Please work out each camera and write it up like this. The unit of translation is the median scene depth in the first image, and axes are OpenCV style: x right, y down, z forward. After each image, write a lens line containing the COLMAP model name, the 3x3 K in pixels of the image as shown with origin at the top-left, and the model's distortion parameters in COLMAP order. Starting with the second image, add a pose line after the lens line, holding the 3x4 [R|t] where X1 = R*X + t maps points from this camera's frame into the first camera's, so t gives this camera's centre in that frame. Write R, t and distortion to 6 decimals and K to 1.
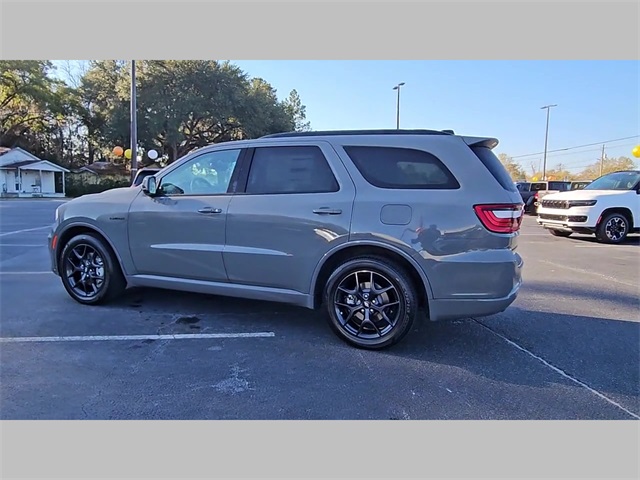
lens RADIAL K [[438.3, 0, 313.8], [0, 438.3, 241.3], [0, 0, 1]] dist [0.011409, -0.009648]
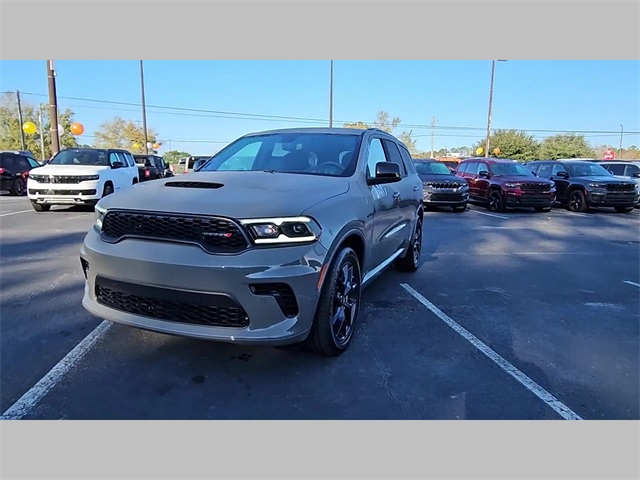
lens RADIAL K [[438.3, 0, 309.3], [0, 438.3, 241.7], [0, 0, 1]] dist [0.011409, -0.009648]
pose [[0.018036, -0.170838, 0.985134, -1.159335], [0.101276, 0.980539, 0.168187, -0.139404], [-0.994695, 0.096737, 0.034986, 1.020078]]
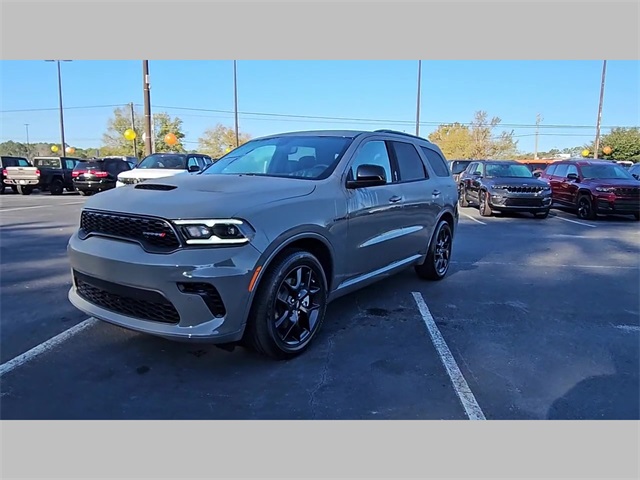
lens RADIAL K [[438.3, 0, 311.2], [0, 438.3, 240.3], [0, 0, 1]] dist [0.011409, -0.009648]
pose [[0.225274, -0.157465, 0.961487, -1.132507], [0.102525, 0.985205, 0.137328, -0.118278], [-0.968886, 0.067640, 0.238085, 0.816597]]
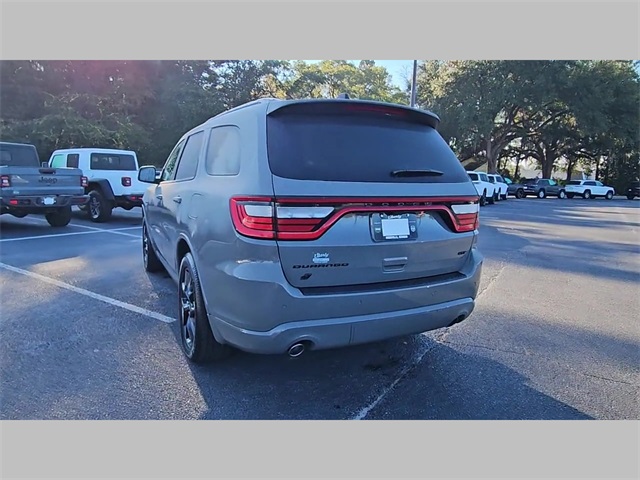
lens RADIAL K [[438.3, 0, 315.5], [0, 438.3, 240.8], [0, 0, 1]] dist [0.011409, -0.009648]
pose [[0.734058, 0.094398, -0.672494, 0.708709], [-0.088034, 0.995163, 0.043598, -0.040320], [0.673356, 0.027198, 0.738818, 0.420056]]
